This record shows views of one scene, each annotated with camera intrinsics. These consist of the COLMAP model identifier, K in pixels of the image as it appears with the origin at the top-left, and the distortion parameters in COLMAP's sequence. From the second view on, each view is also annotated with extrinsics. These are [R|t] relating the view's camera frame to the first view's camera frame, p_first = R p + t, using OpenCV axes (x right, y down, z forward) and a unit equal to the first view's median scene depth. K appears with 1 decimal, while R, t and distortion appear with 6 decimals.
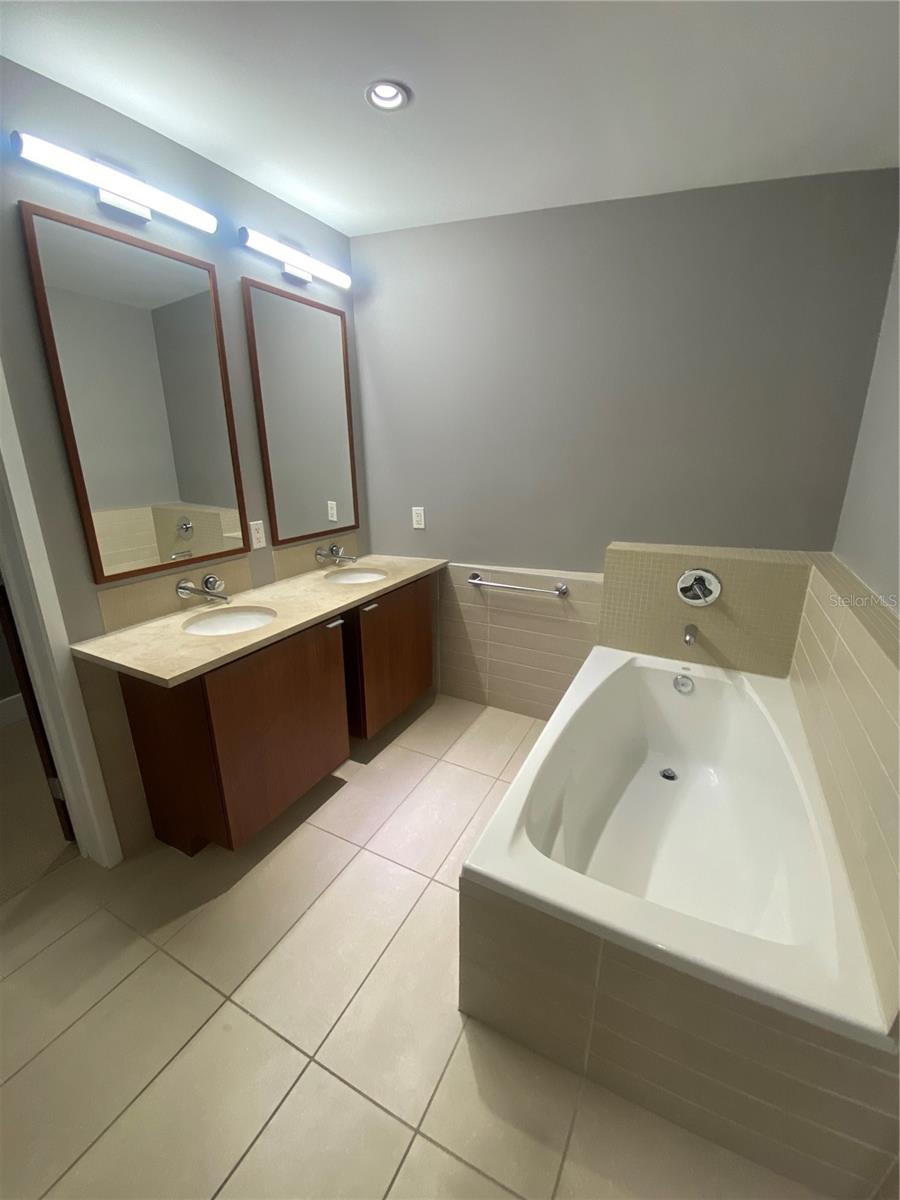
lens RADIAL K [[494.8, 0, 450.6], [0, 494.8, 599.3], [0, 0, 1]] dist [0.002675, -0.001000]
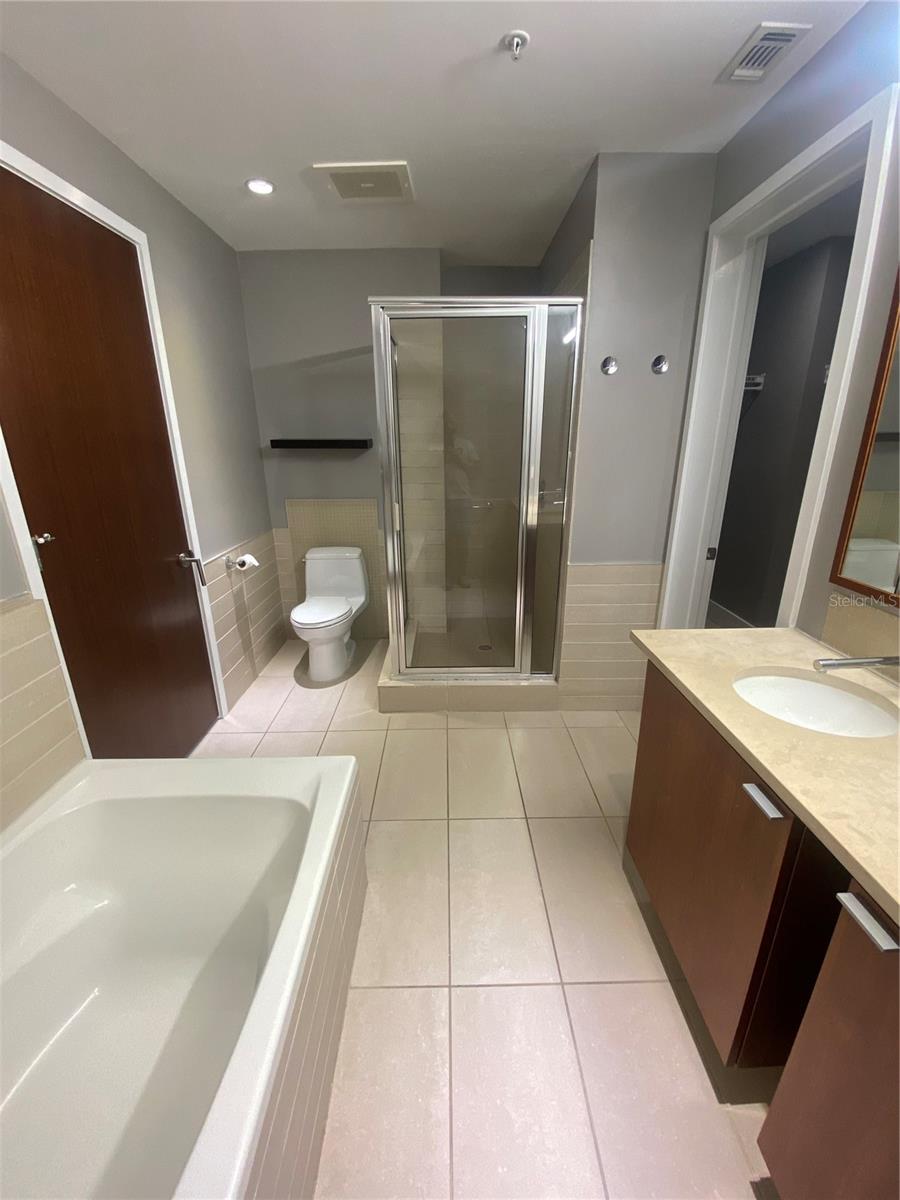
lens RADIAL K [[494.8, 0, 450.1], [0, 494.8, 602.9], [0, 0, 1]] dist [0.002675, -0.001000]
pose [[-0.880240, 0.156662, -0.447922, 0.227390], [-0.132015, 0.825820, 0.548264, -0.368566], [0.455795, 0.541737, -0.706238, 1.301009]]
